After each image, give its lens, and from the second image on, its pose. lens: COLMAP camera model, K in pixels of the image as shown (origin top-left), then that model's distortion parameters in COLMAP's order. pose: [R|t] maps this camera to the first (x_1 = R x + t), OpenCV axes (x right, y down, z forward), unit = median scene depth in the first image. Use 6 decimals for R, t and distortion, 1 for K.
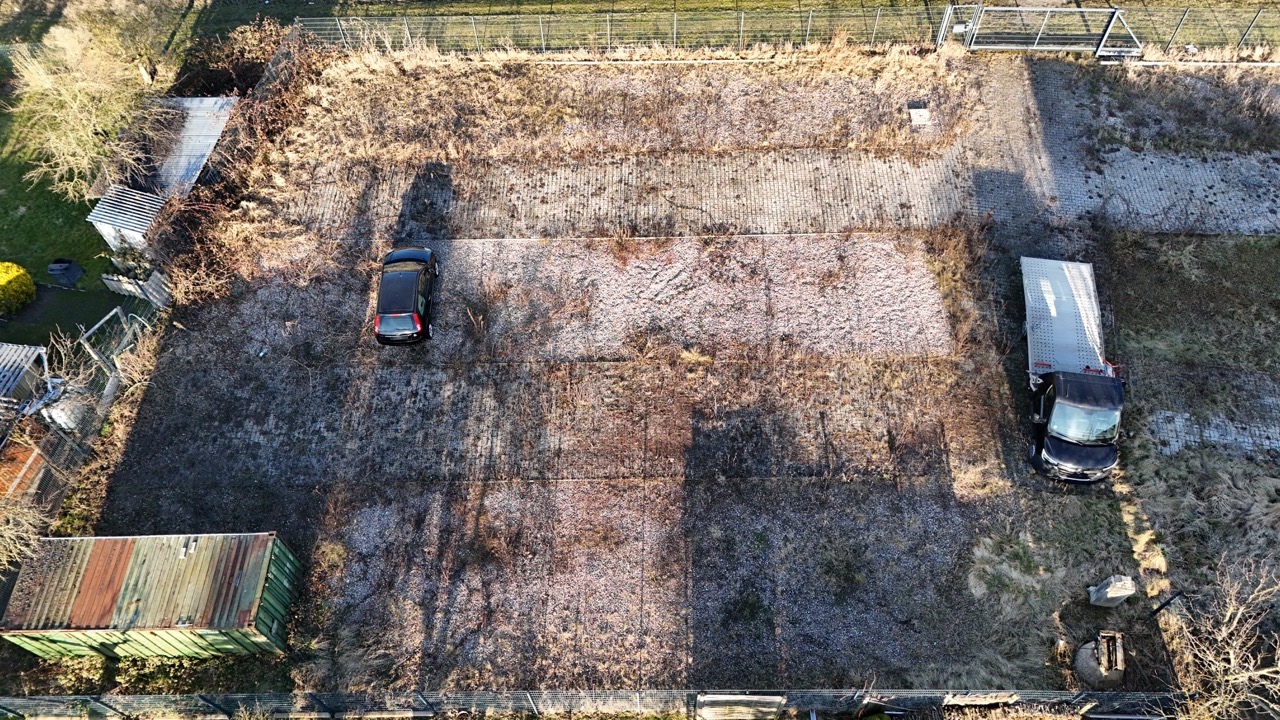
lens RADIAL K [[936.5, 0, 642.1], [0, 936.5, 363.5], [0, 0, 1]] dist [0.084917, -0.081273]
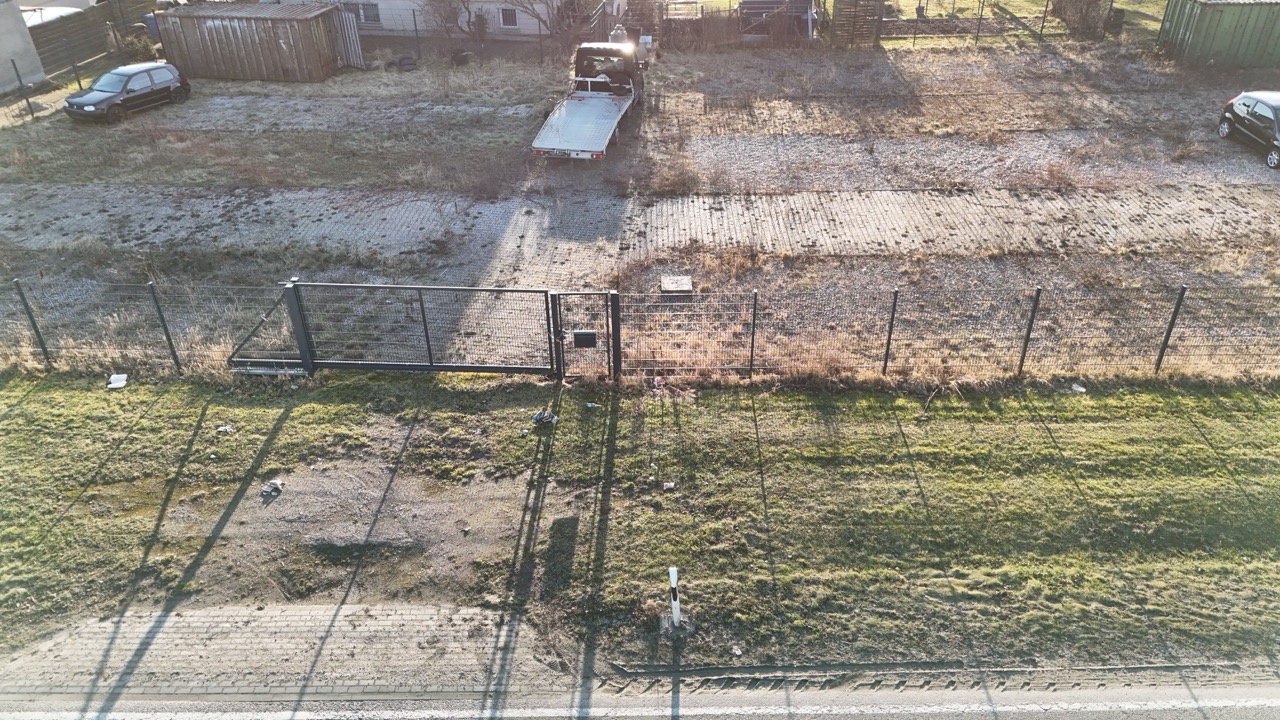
lens RADIAL K [[936.5, 0, 642.1], [0, 936.5, 363.5], [0, 0, 1]] dist [0.084917, -0.081273]
pose [[-0.999607, 0.020759, 0.018838, 0.335310], [0.019224, 0.018584, 0.999642, -0.957238], [0.020401, 0.999612, -0.018976, 1.166441]]
